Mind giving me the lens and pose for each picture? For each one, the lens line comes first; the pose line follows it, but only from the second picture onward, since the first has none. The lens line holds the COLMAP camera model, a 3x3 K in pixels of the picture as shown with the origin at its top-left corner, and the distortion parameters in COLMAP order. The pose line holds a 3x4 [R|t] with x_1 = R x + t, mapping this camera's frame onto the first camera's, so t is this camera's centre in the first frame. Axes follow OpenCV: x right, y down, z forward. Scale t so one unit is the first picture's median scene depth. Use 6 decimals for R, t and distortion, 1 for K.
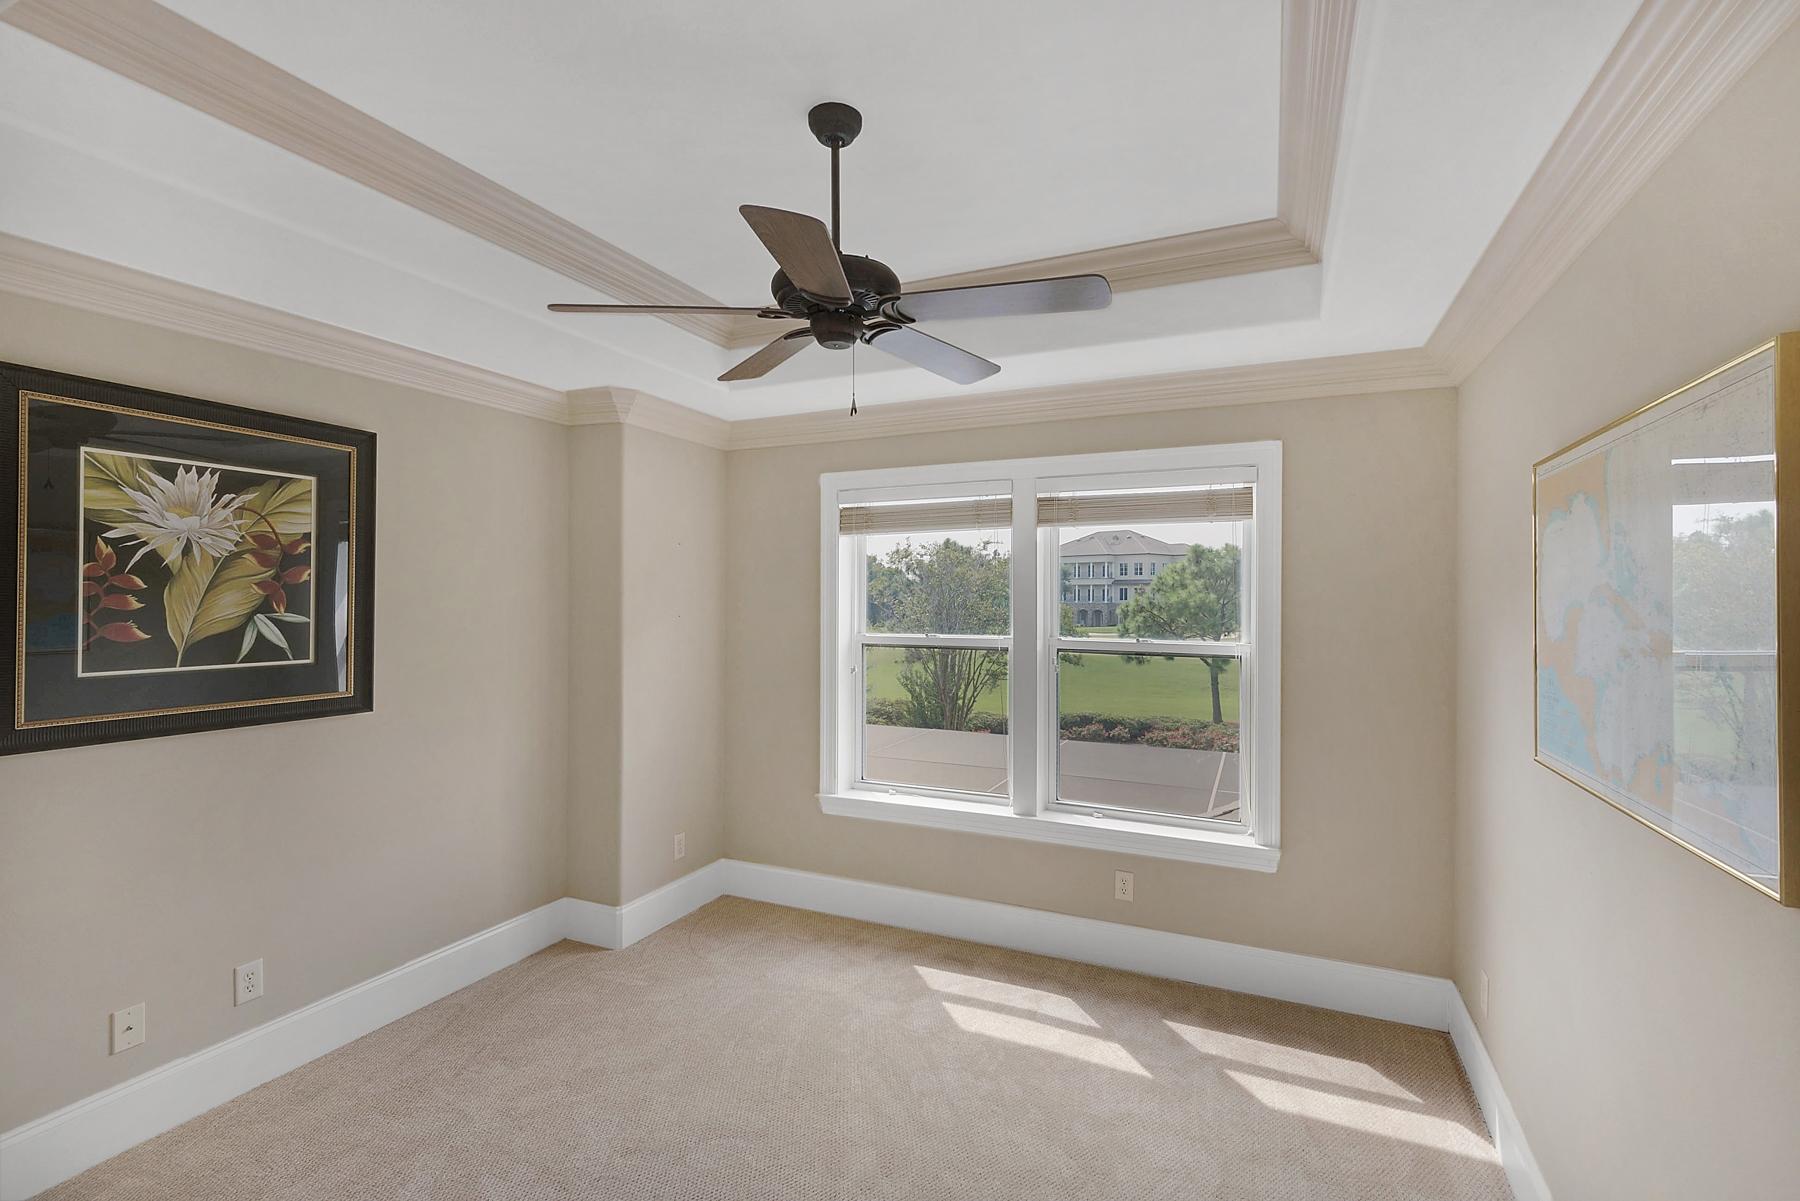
lens RADIAL K [[828.1, 0, 903.8], [0, 828.1, 593.7], [0, 0, 1]] dist [0.015751, -0.001291]
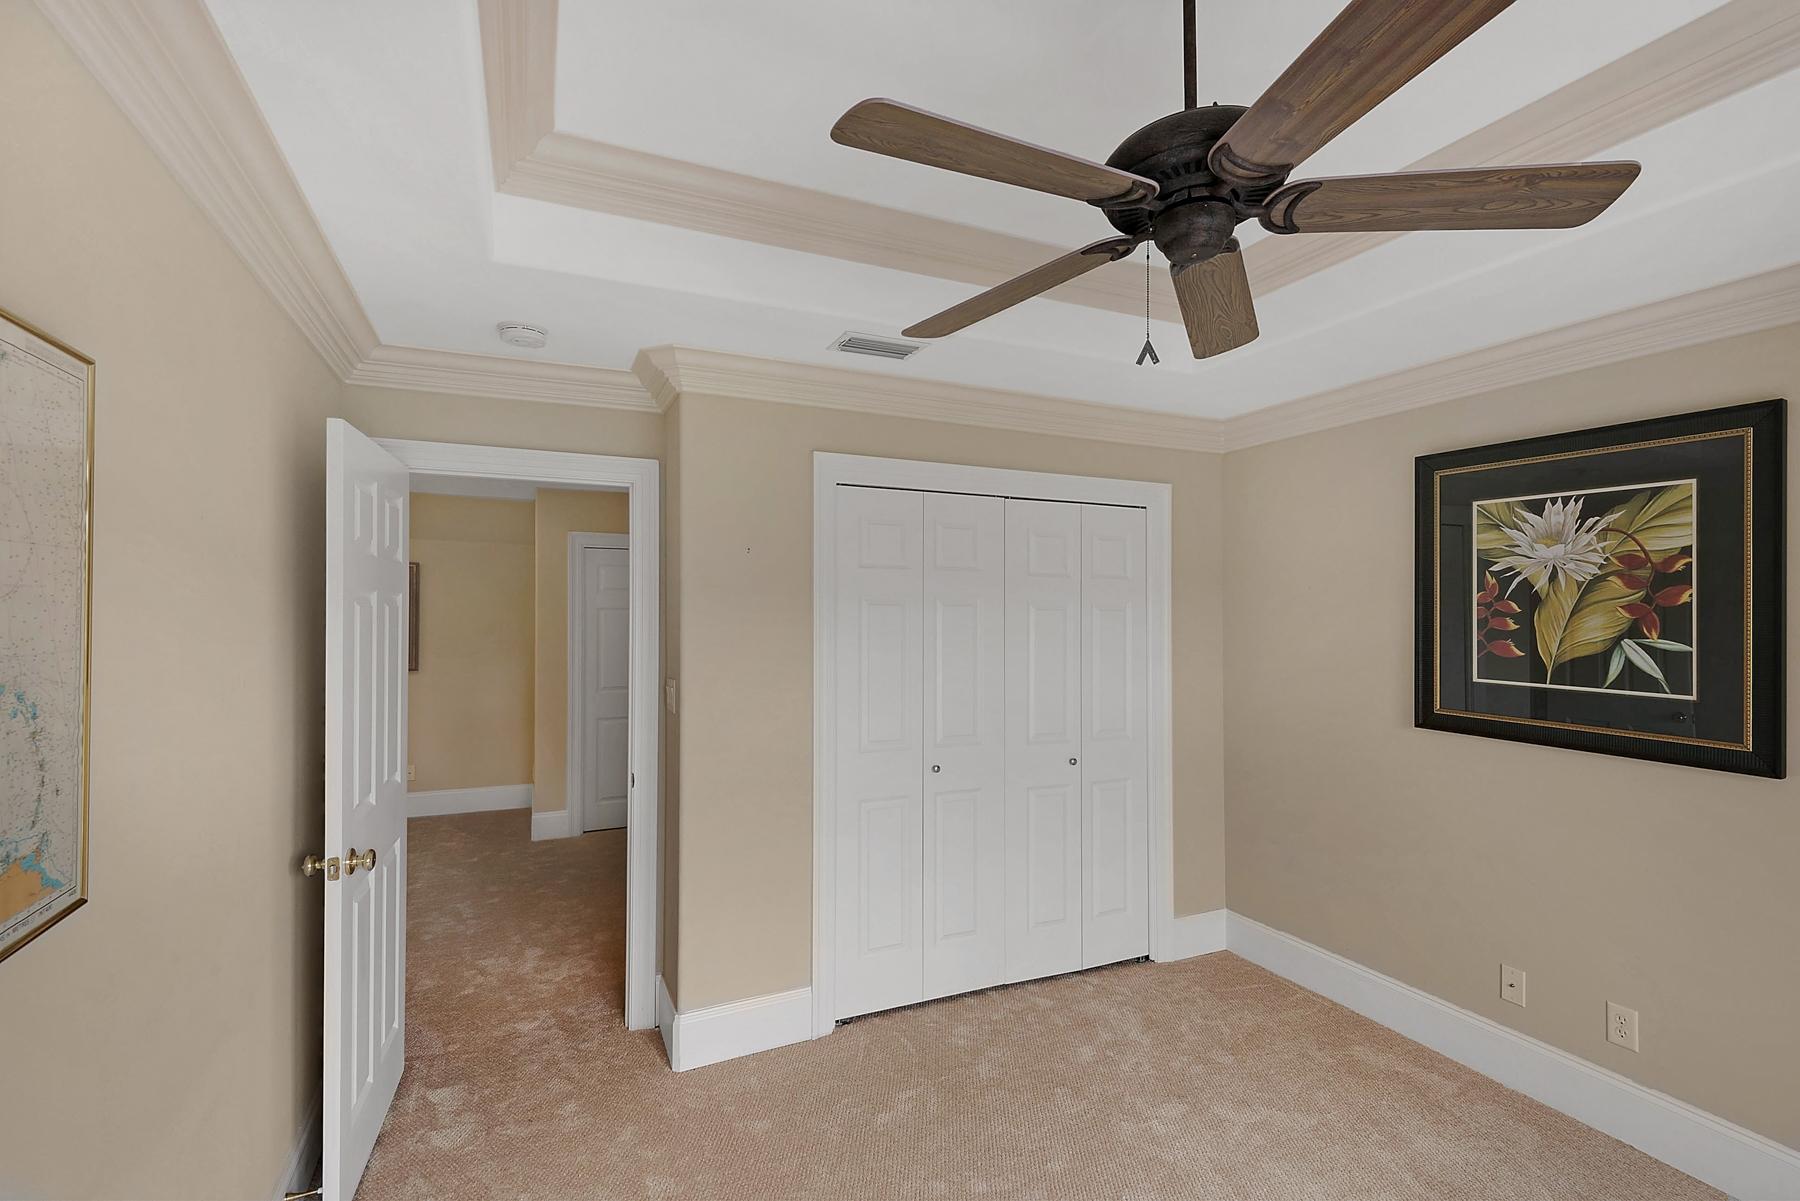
lens RADIAL K [[828.1, 0, 904.1], [0, 828.1, 604.2], [0, 0, 1]] dist [0.015751, -0.001291]
pose [[-0.648828, -0.011153, -0.760853, 0.492282], [-0.005861, 0.999936, -0.009659, -0.001056], [0.760912, -0.001808, -0.648852, 1.033399]]
